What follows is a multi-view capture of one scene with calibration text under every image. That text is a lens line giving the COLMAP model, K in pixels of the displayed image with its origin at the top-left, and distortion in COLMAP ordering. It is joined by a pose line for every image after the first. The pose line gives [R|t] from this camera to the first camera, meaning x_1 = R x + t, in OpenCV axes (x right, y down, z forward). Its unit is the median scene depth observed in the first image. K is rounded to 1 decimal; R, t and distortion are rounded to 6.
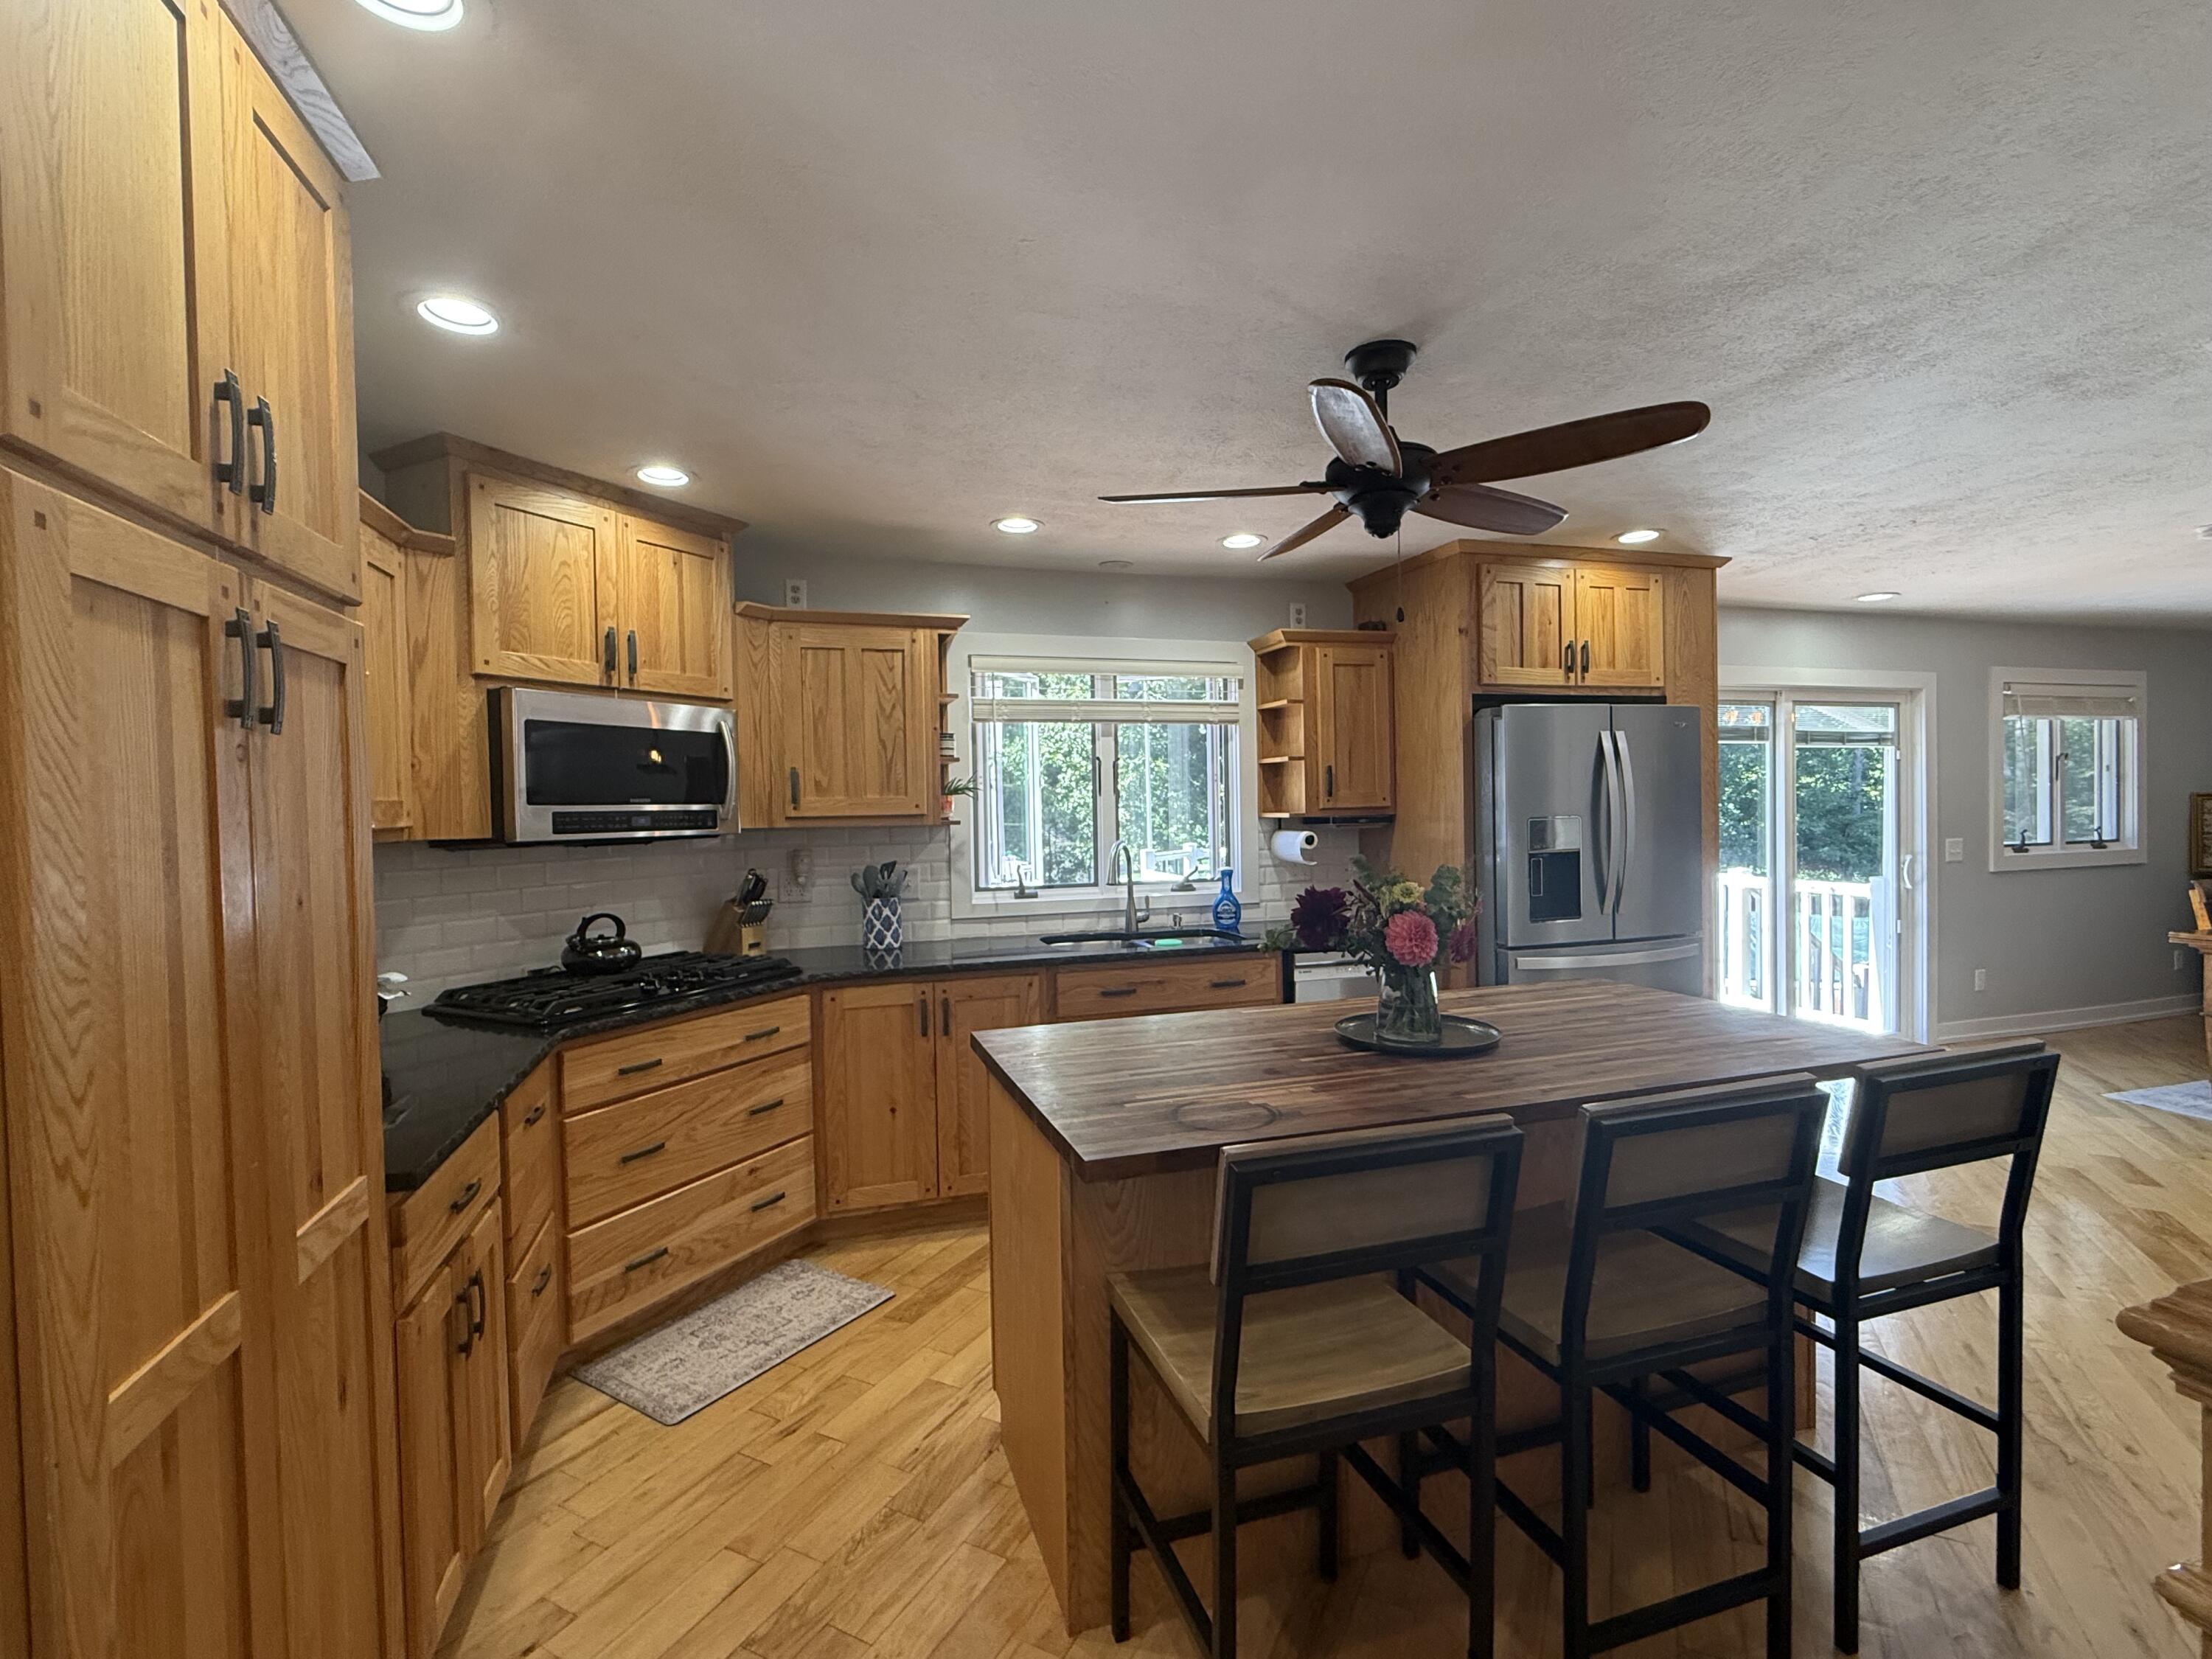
lens RADIAL K [[1010.7, 0, 1101.5], [0, 1010.7, 833.6], [0, 0, 1]] dist [0.001383, -0.000174]
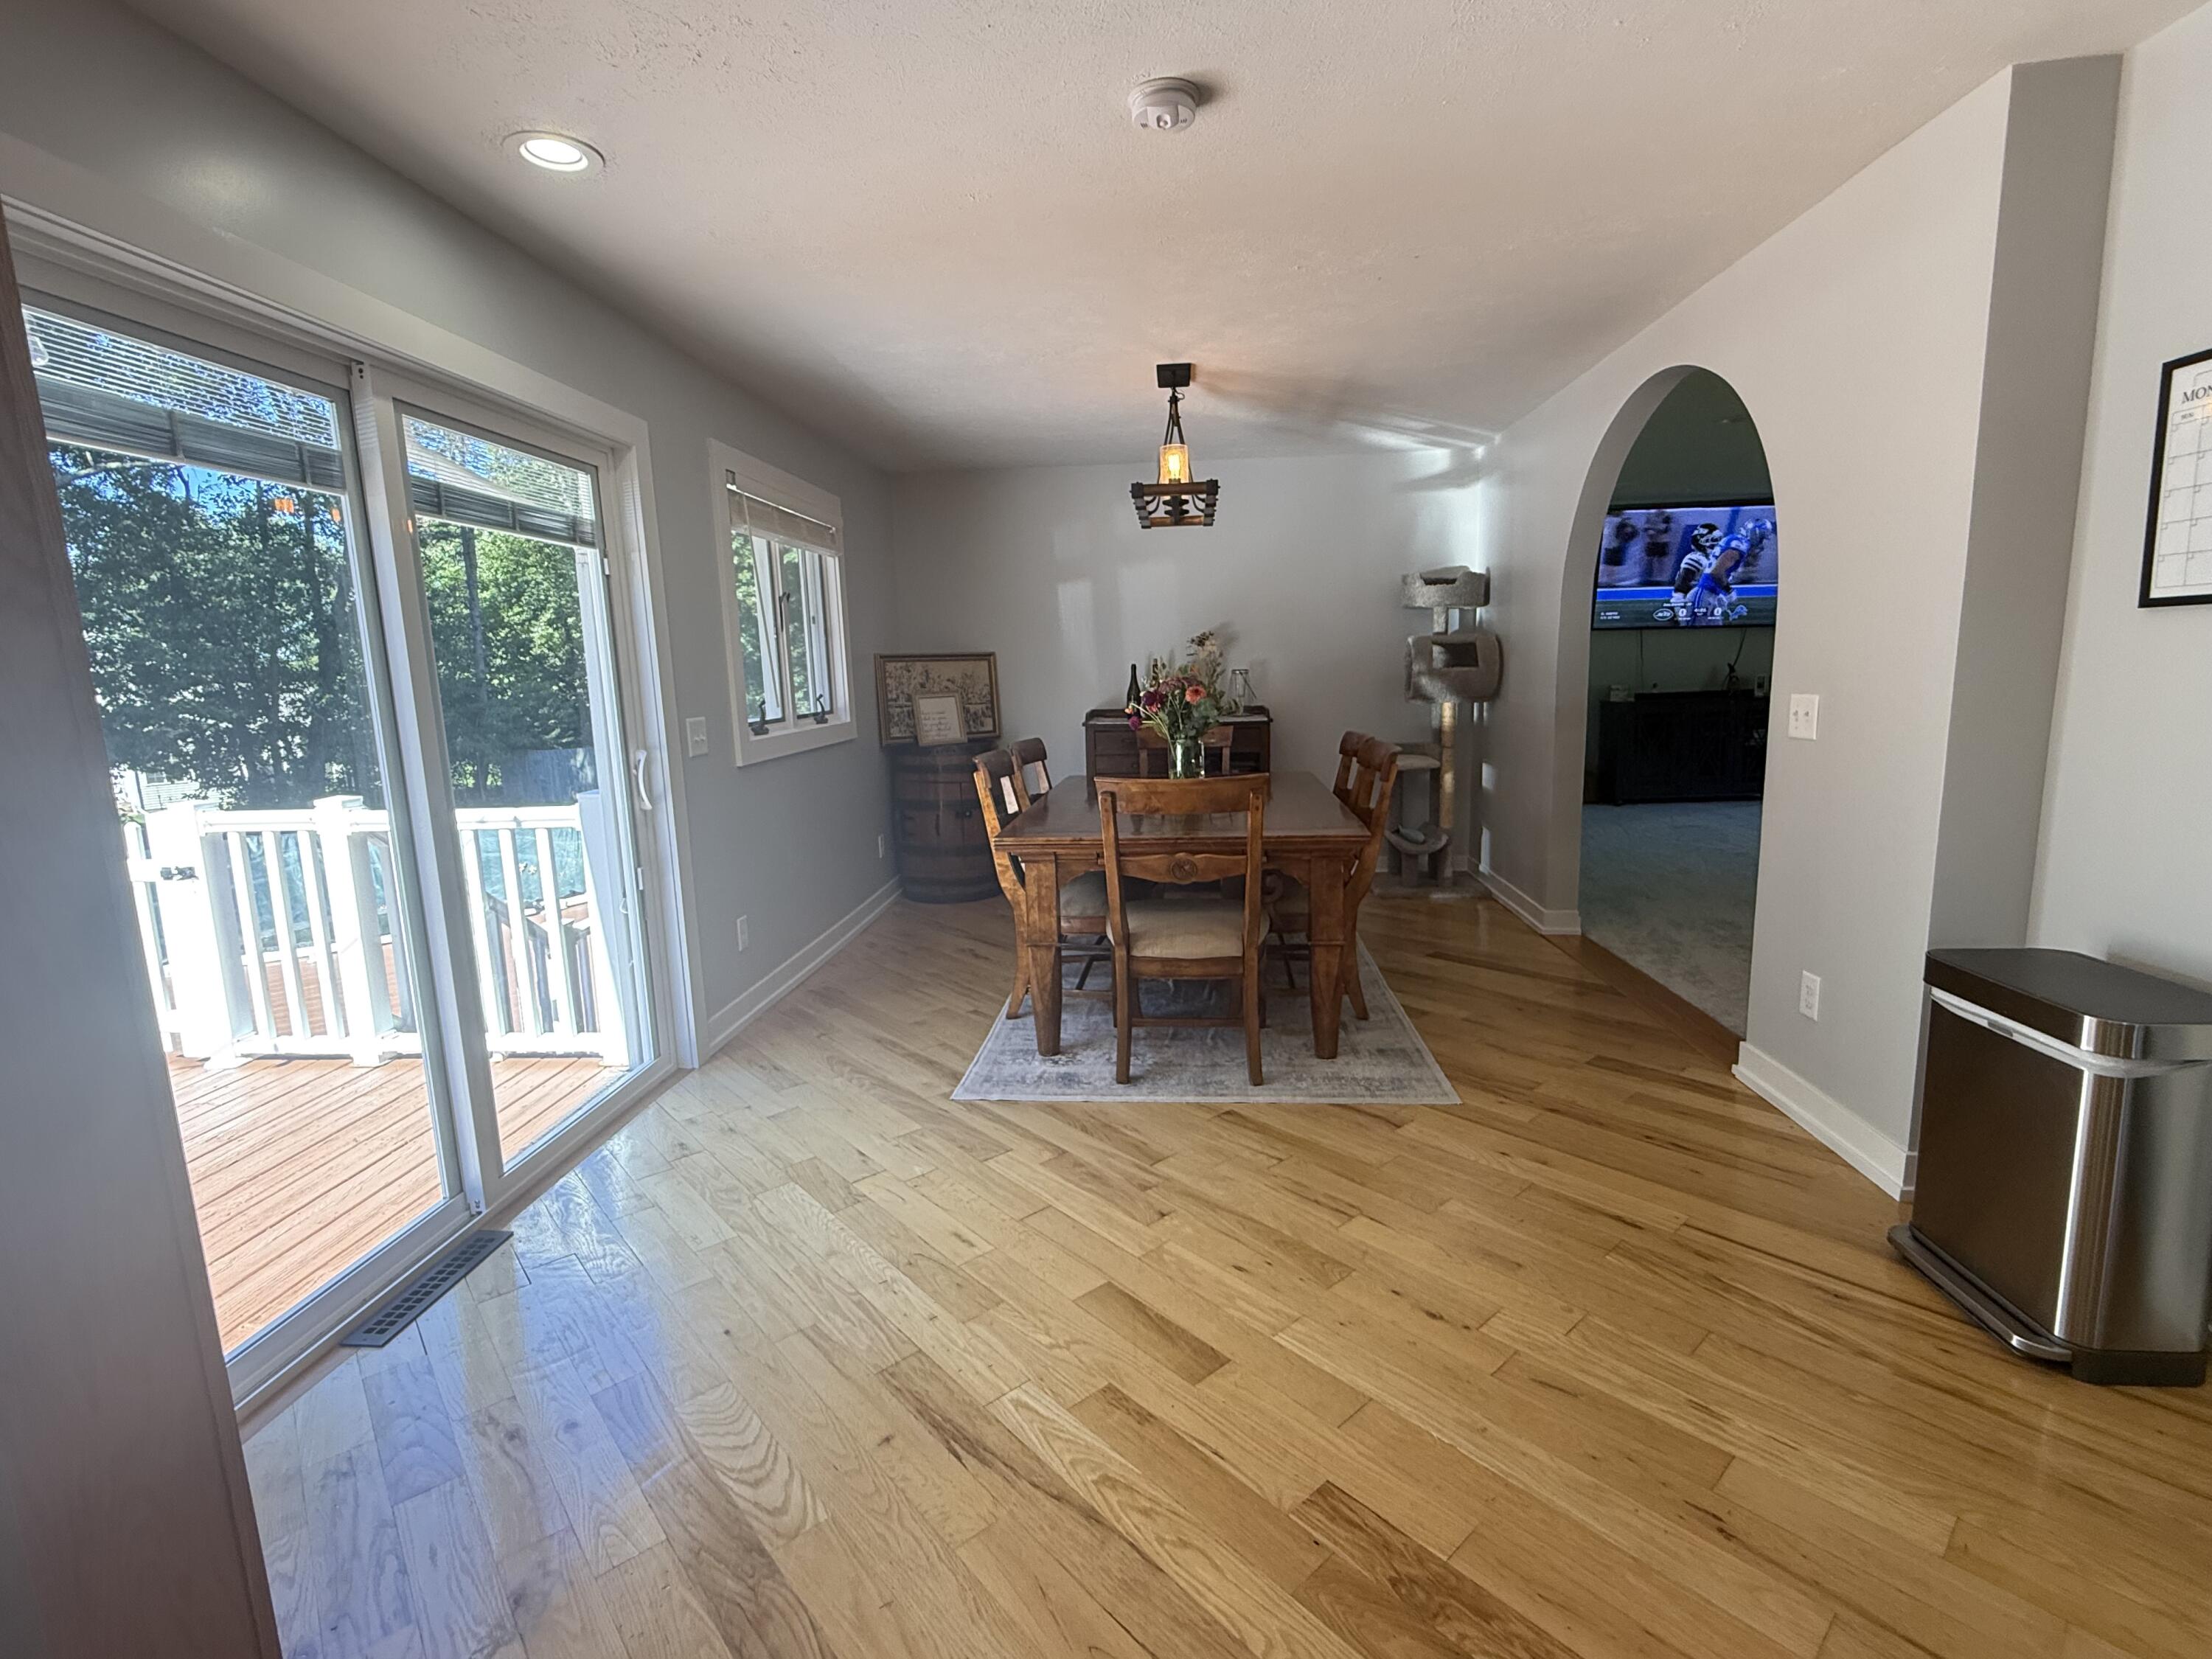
lens RADIAL K [[1010.7, 0, 1103.6], [0, 1010.7, 821.1], [0, 0, 1]] dist [0.001383, -0.000174]
pose [[0.368801, -0.136760, 0.919393, 0.477161], [0.050260, 0.990604, 0.127192, 0.001671], [-0.928149, -0.000700, 0.372209, 0.710033]]
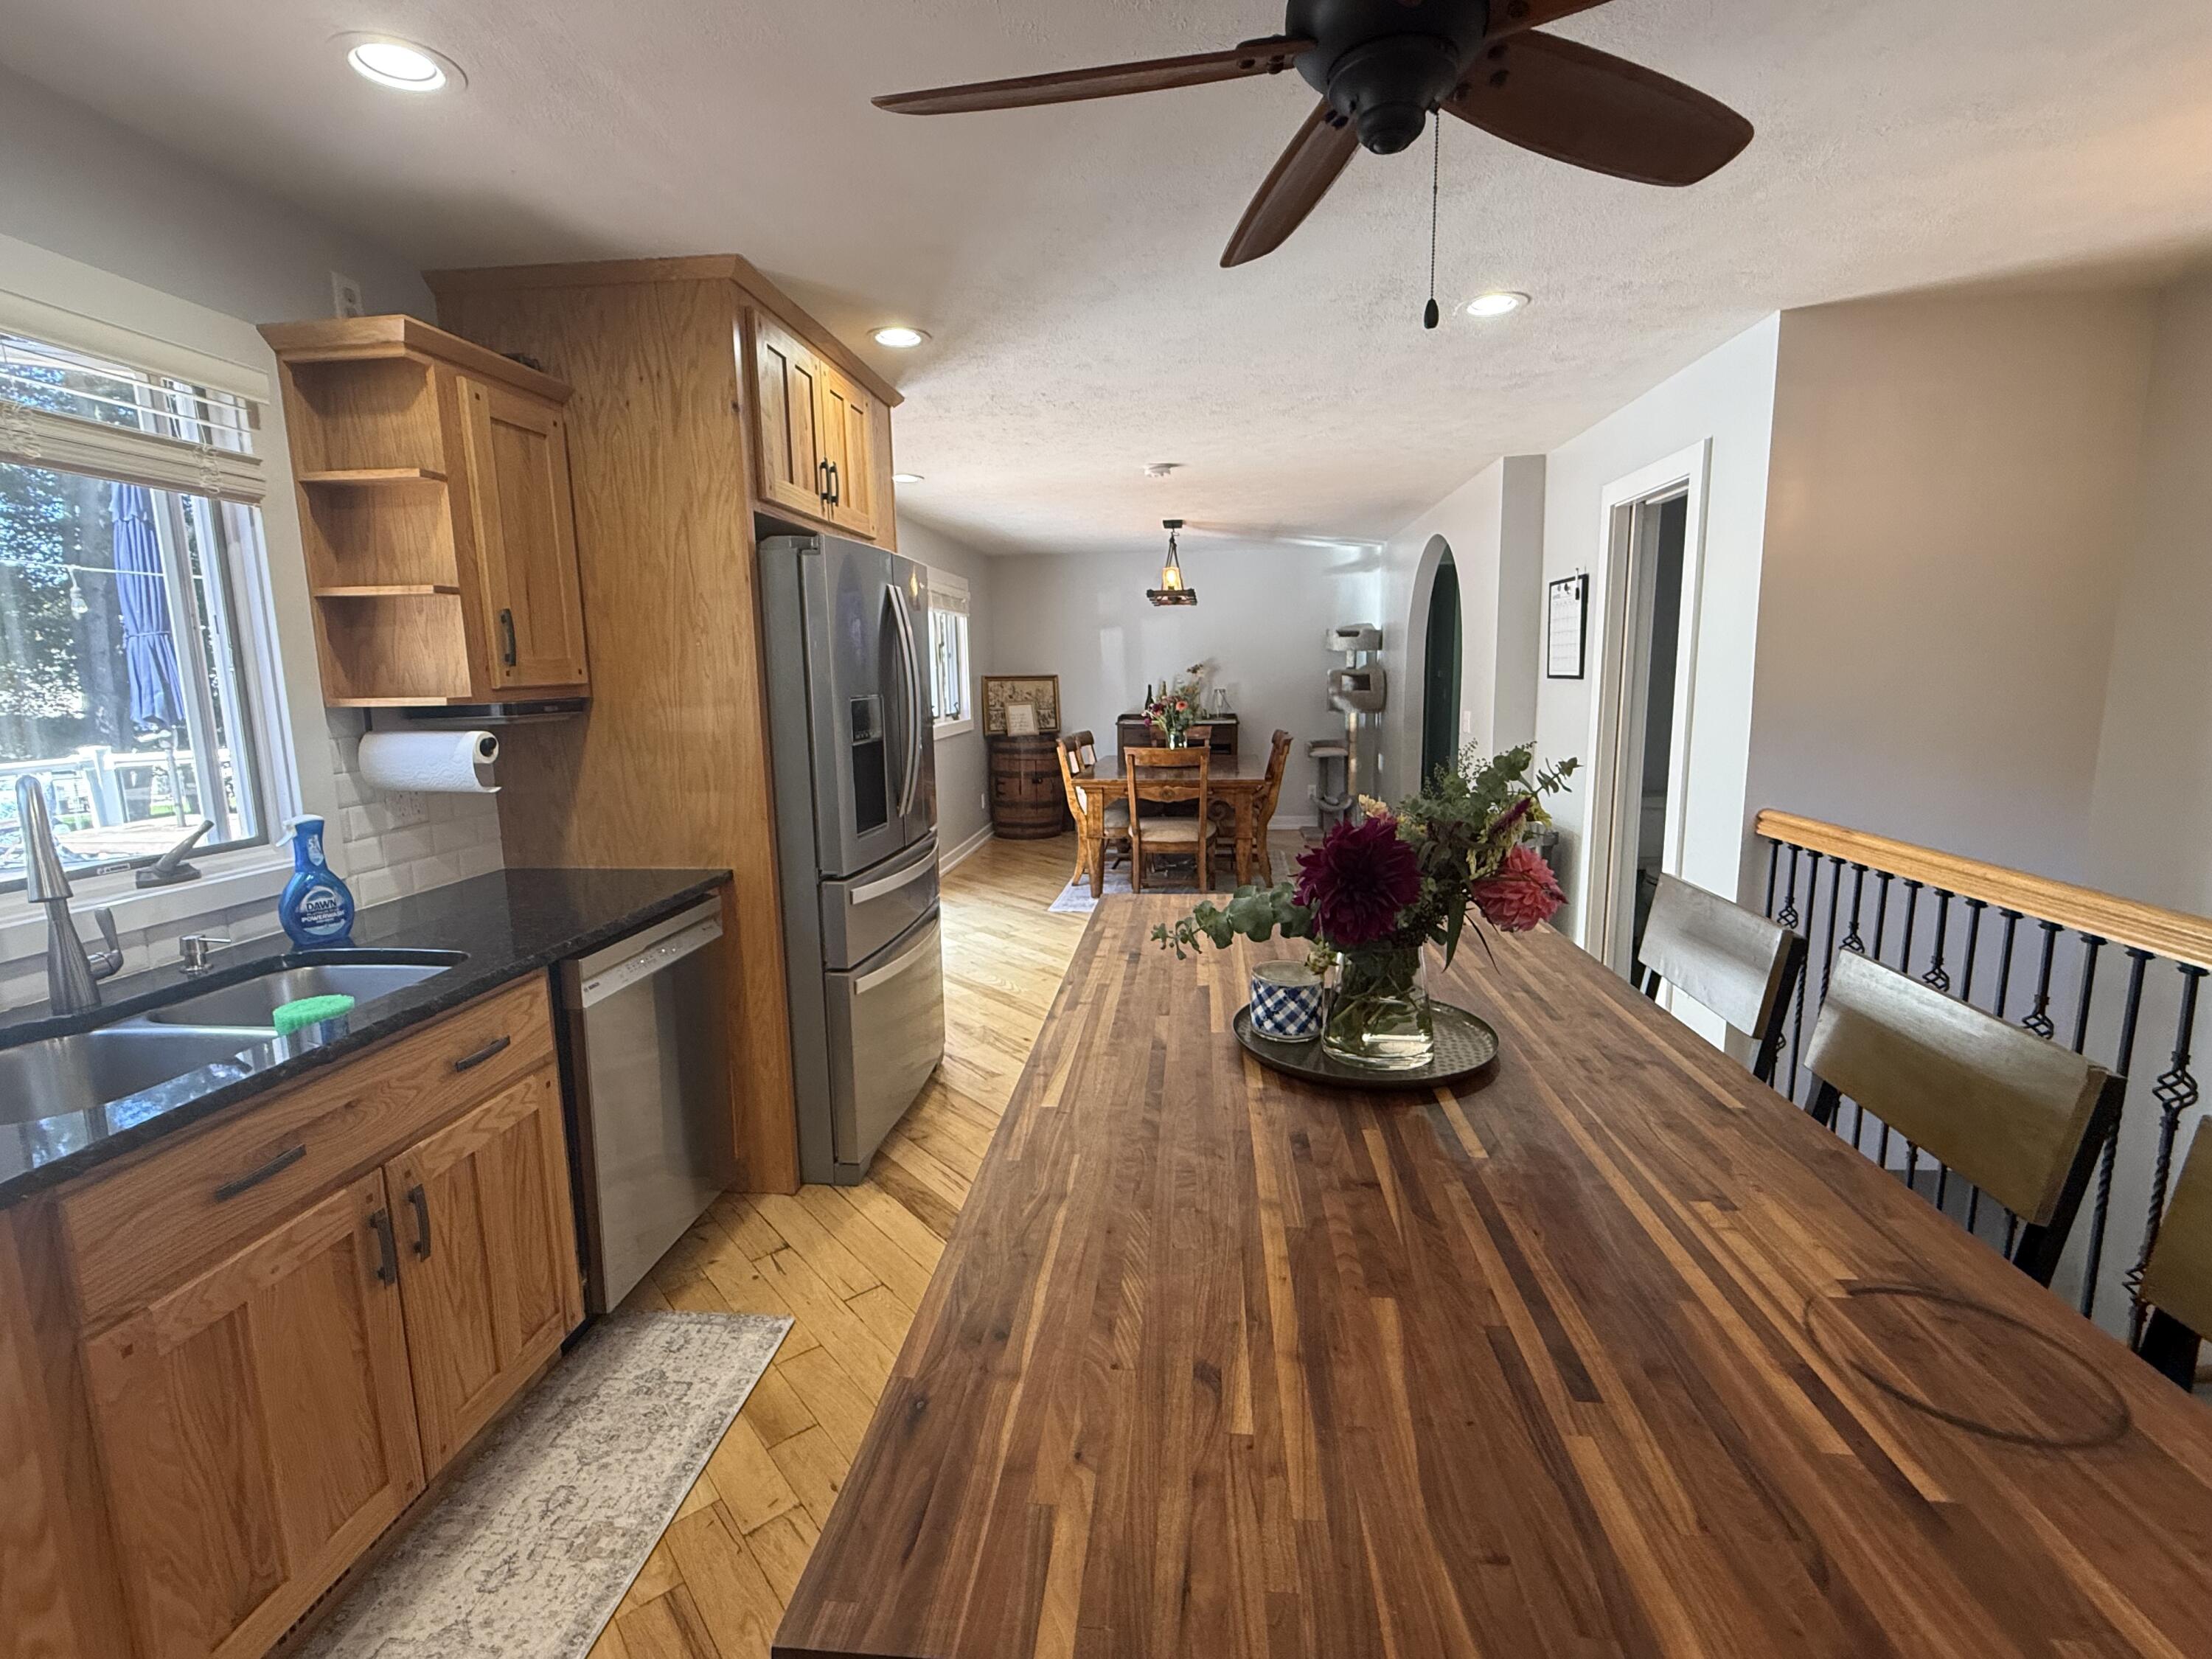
lens RADIAL K [[1010.7, 0, 1101.6], [0, 1010.7, 832.8], [0, 0, 1]] dist [0.001383, -0.000174]
pose [[0.394661, -0.134469, 0.908934, -0.153739], [0.034815, 0.990711, 0.131450, -0.007263], [-0.918167, -0.020234, 0.395677, 0.458401]]
